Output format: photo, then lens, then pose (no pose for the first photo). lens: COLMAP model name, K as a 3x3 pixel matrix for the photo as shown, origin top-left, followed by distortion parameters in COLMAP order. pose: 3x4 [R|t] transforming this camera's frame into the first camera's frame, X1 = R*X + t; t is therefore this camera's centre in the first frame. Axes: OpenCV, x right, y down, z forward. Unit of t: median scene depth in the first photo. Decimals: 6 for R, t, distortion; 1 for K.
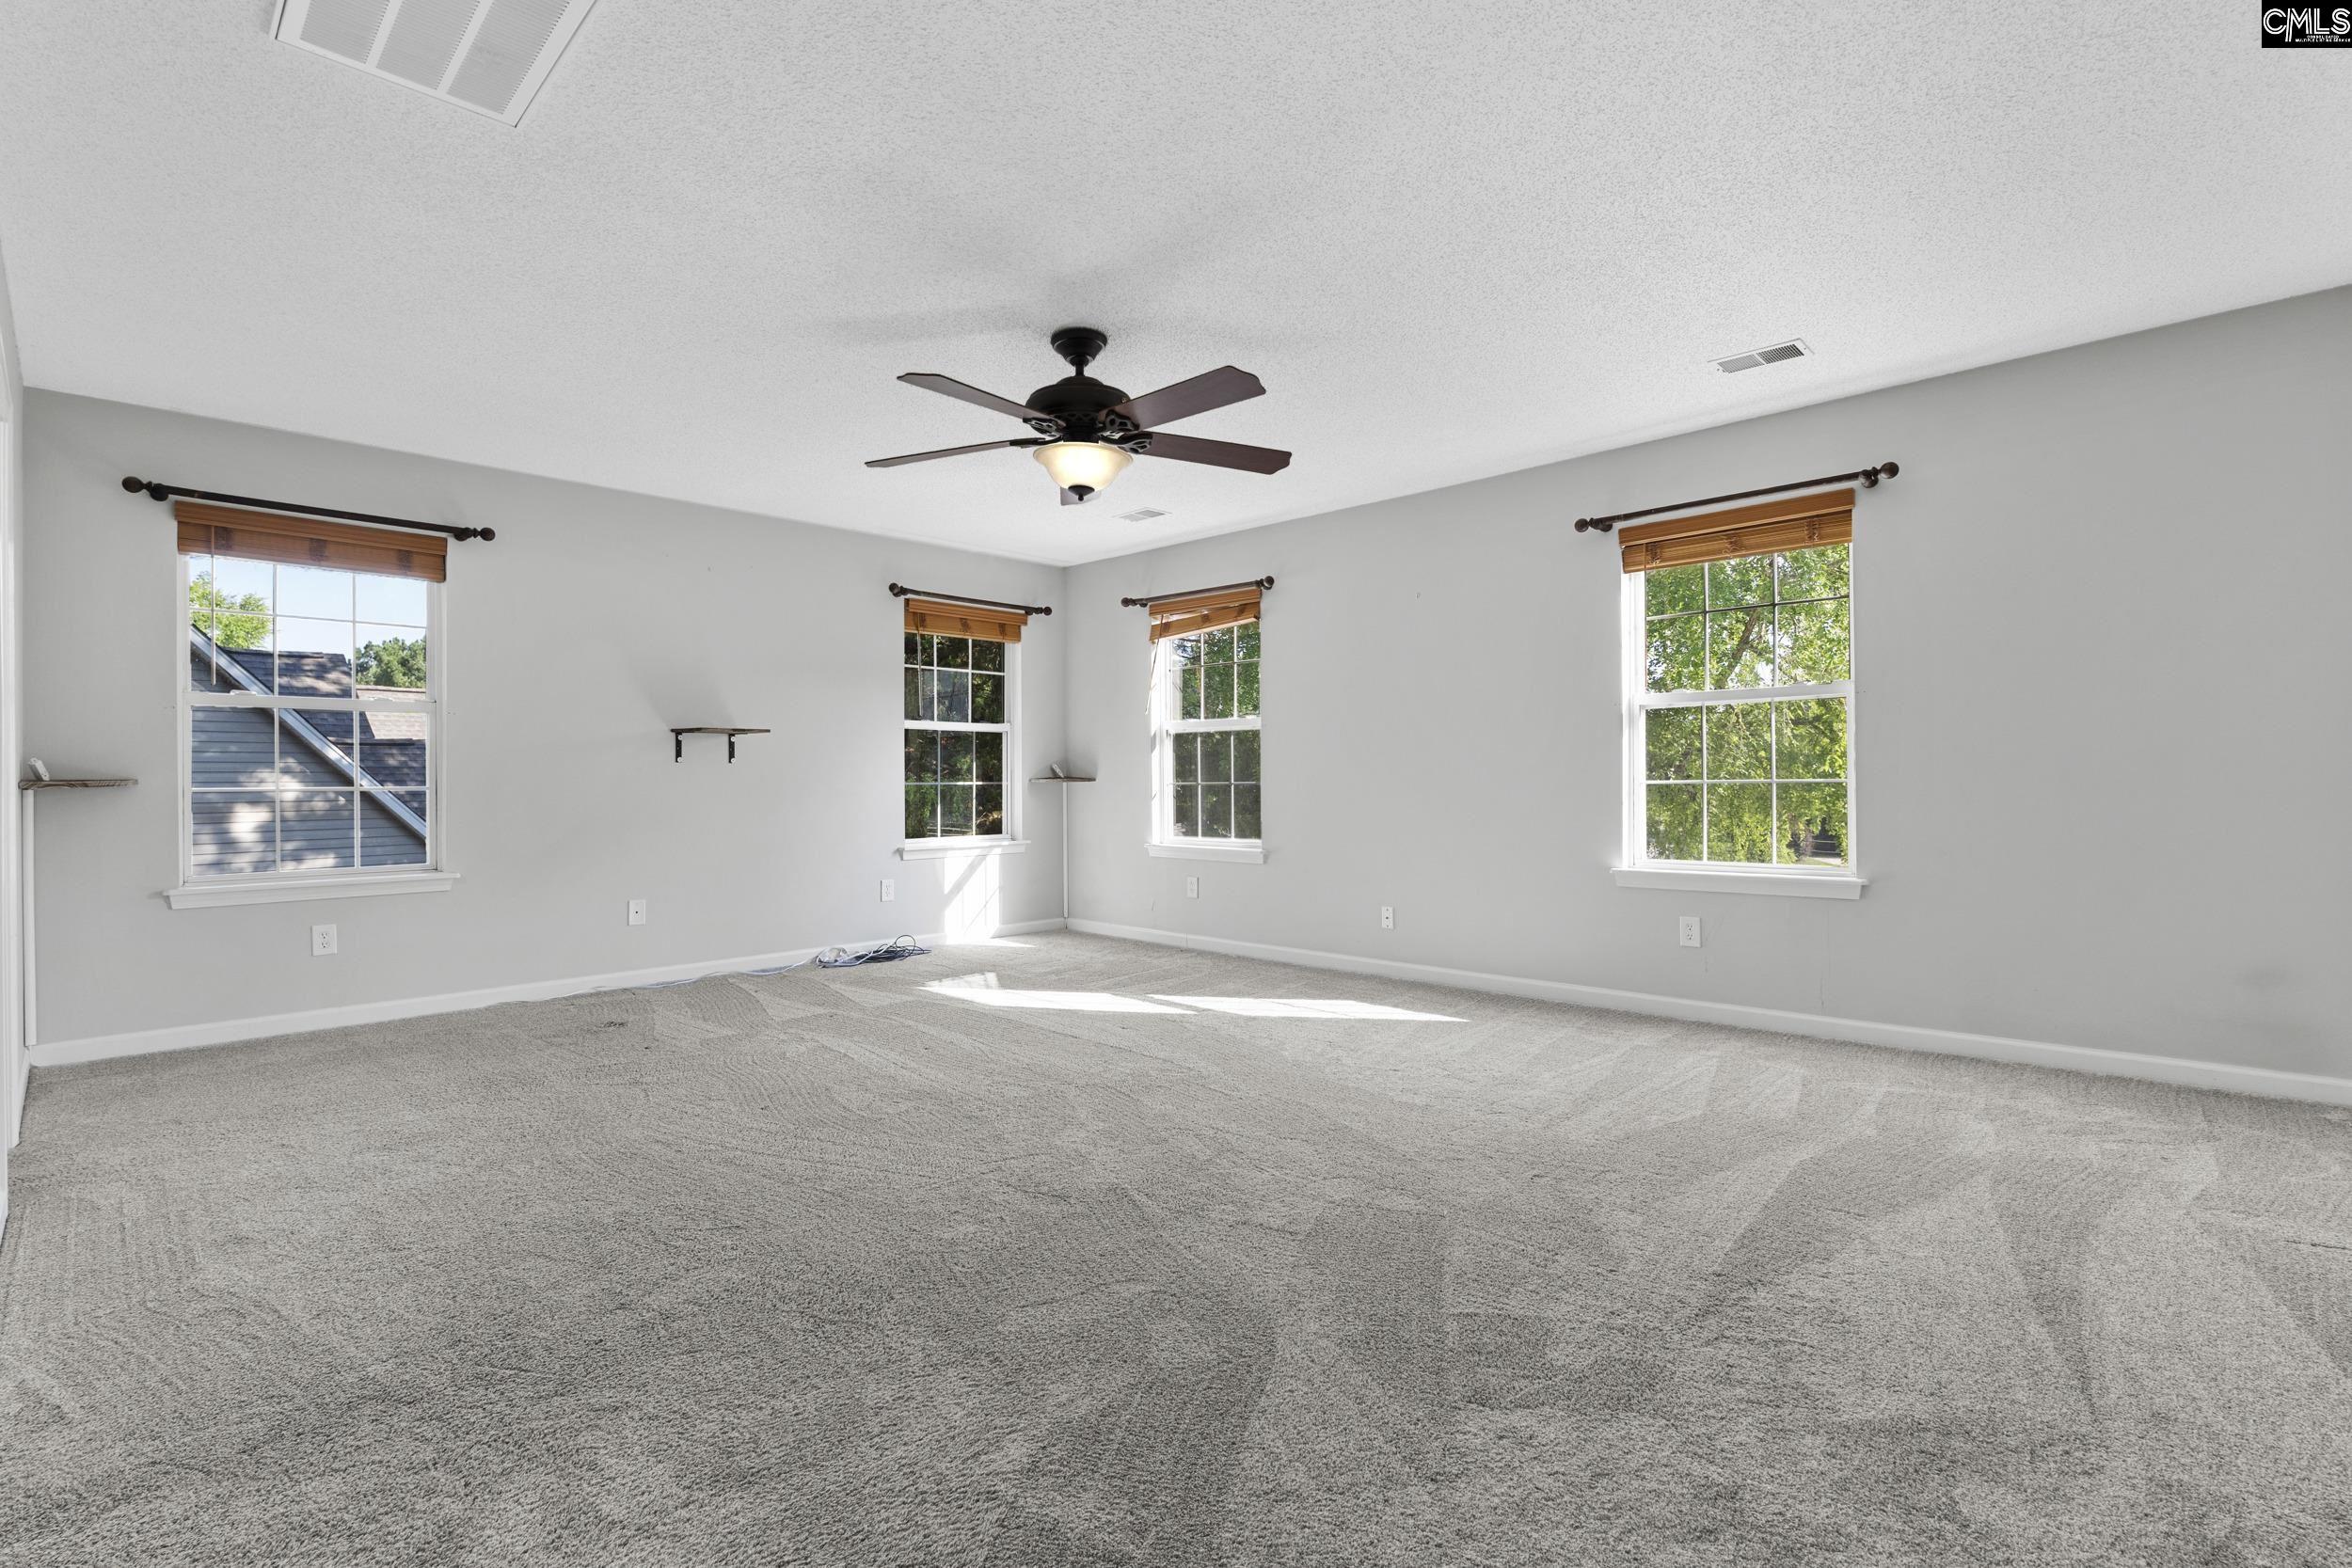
lens RADIAL K [[1081.2, 0, 1172.7], [0, 1081.2, 784.4], [0, 0, 1]] dist [-0.018450, 0.000558]
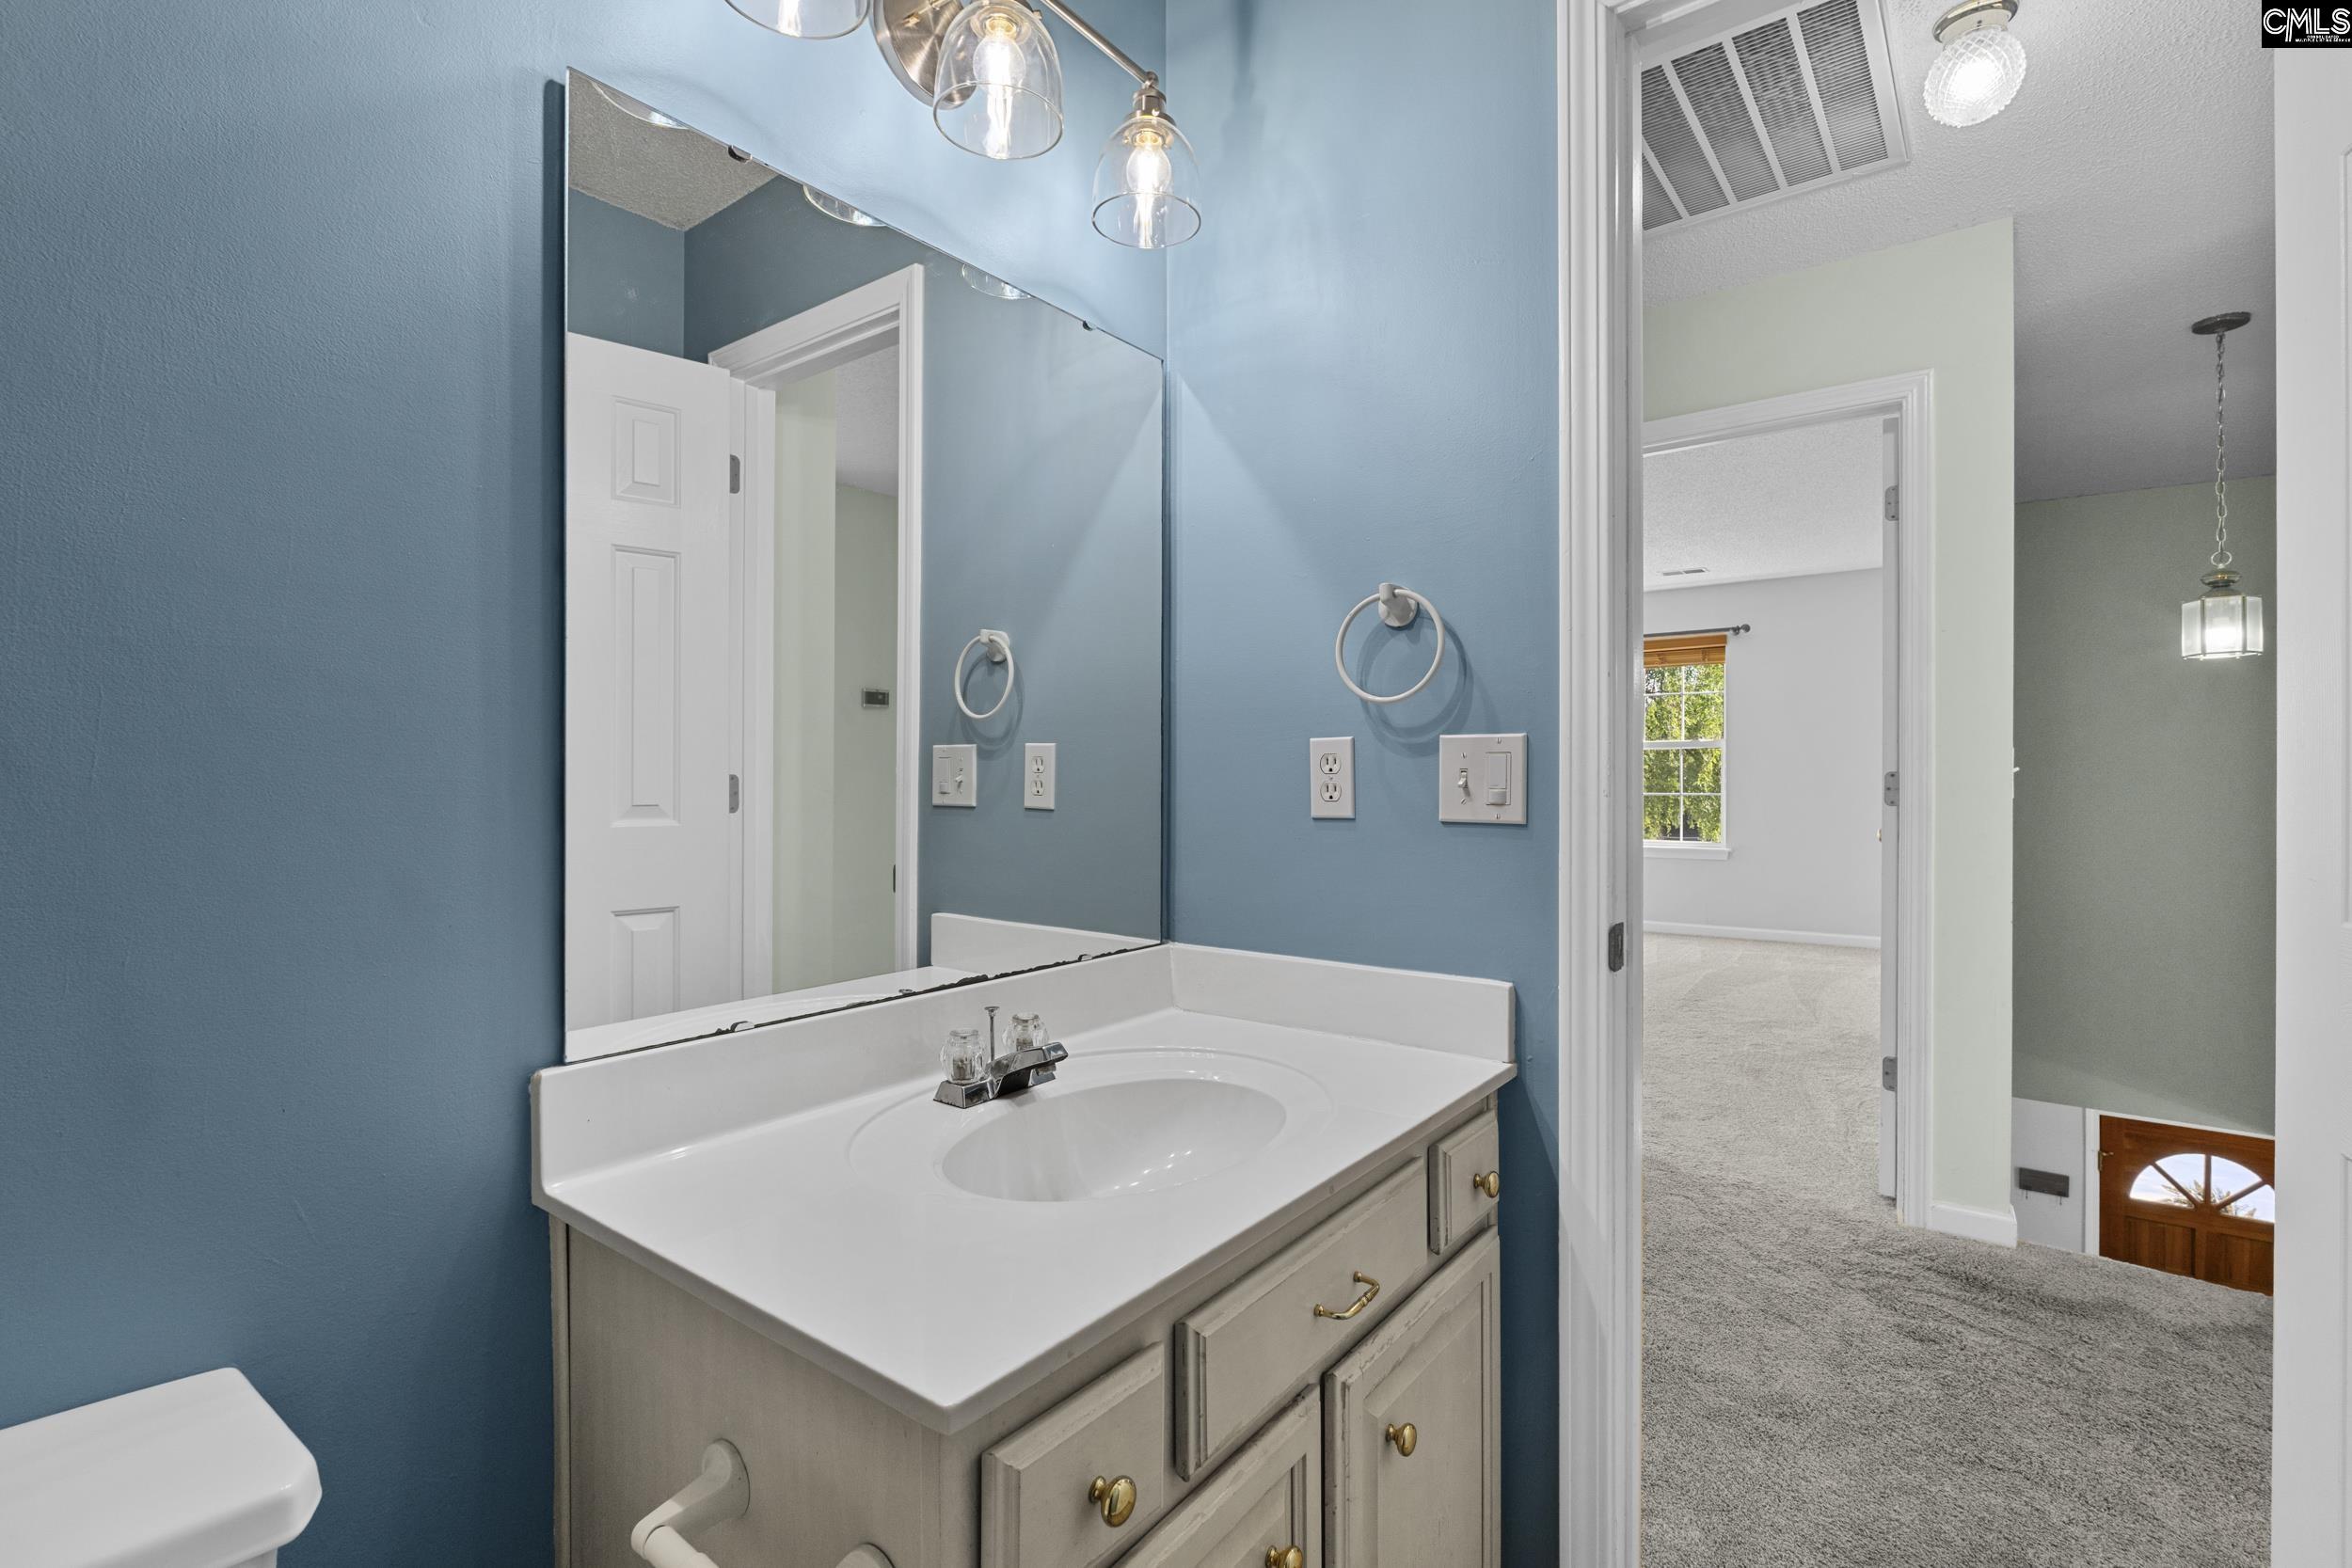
lens RADIAL K [[1081.2, 0, 1180.4], [0, 1081.2, 791.1], [0, 0, 1]] dist [-0.018450, 0.000558]
pose [[0.992745, 0.006043, 0.120086, -0.514649], [-0.006944, 0.999951, 0.007081, -0.017723], [-0.120038, -0.007864, 0.992738, -0.720310]]
